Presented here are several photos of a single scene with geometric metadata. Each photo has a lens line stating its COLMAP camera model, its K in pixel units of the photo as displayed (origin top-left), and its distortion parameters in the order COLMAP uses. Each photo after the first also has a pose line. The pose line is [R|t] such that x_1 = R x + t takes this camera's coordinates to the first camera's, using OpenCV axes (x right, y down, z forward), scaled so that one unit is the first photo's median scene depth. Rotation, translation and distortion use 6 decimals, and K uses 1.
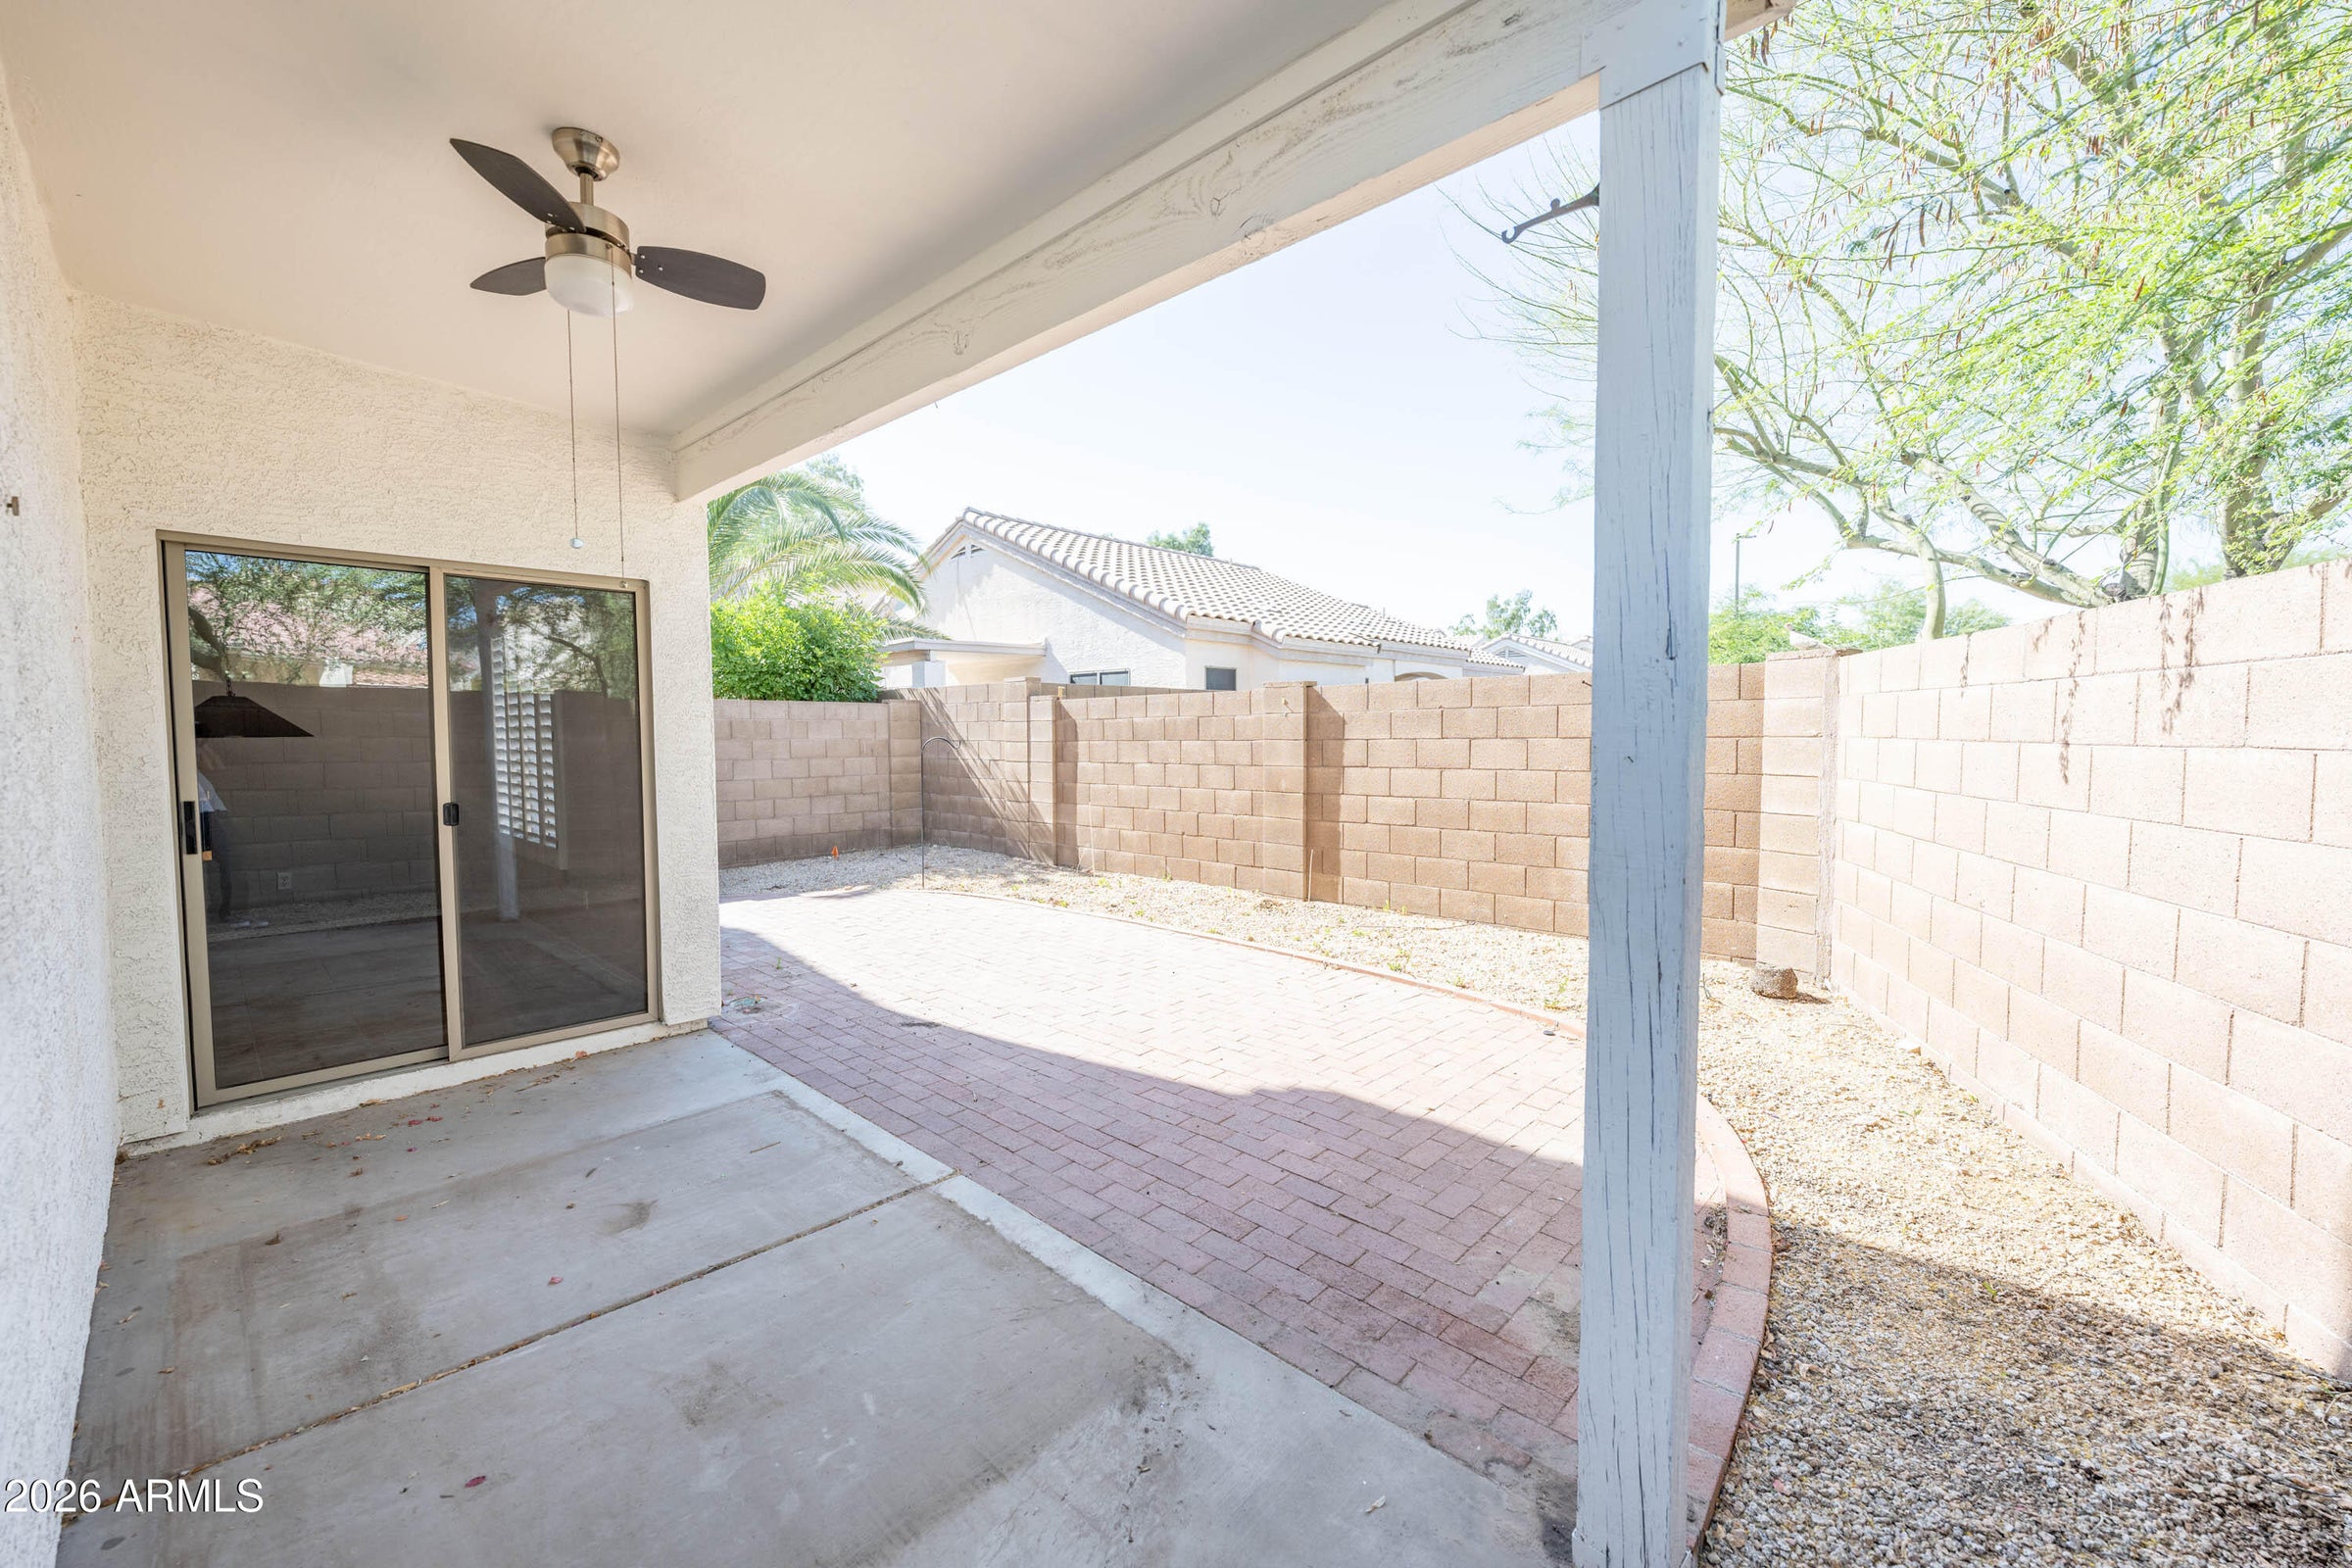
lens RADIAL K [[935.7, 0, 1178.5], [0, 935.7, 780.3], [0, 0, 1]] dist [-0.000511, 0.000175]
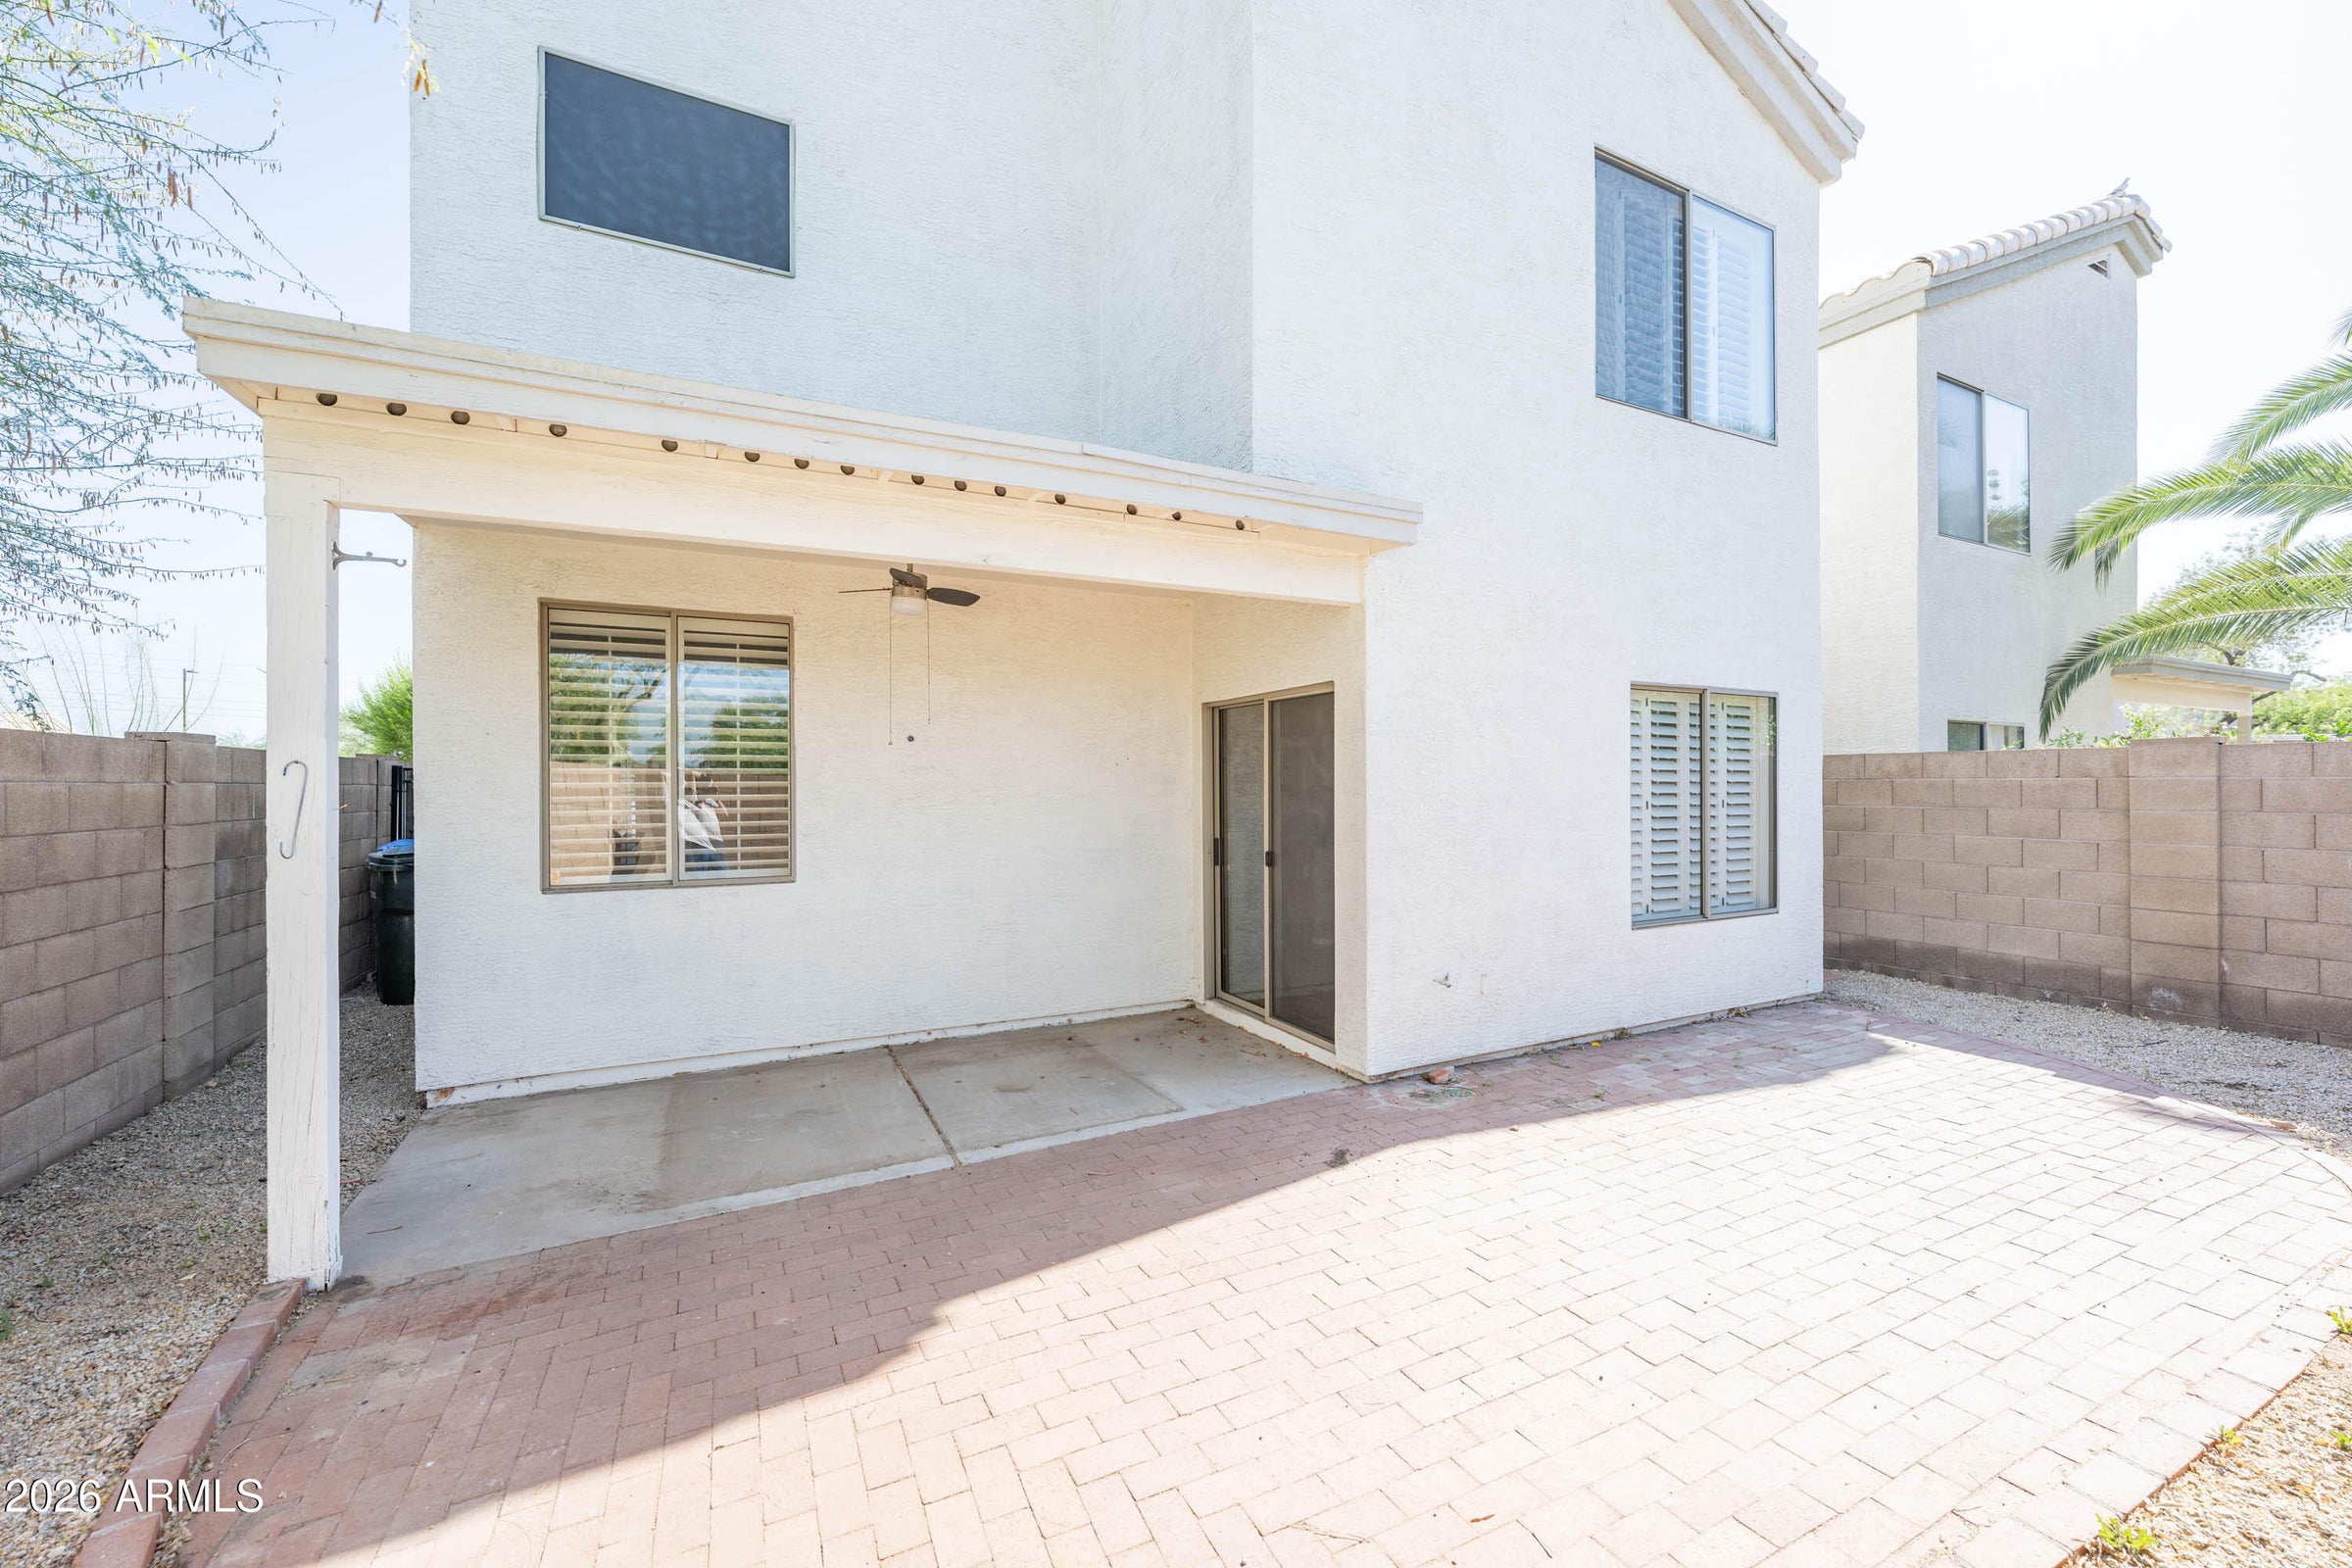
lens RADIAL K [[935.7, 0, 1178.5], [0, 935.7, 780.3], [0, 0, 1]] dist [-0.000511, 0.000175]
pose [[-0.348091, 0.001040, -0.937460, 0.870396], [-0.041639, 0.998995, 0.016569, -0.137896], [0.936535, 0.044802, -0.347698, 1.734584]]
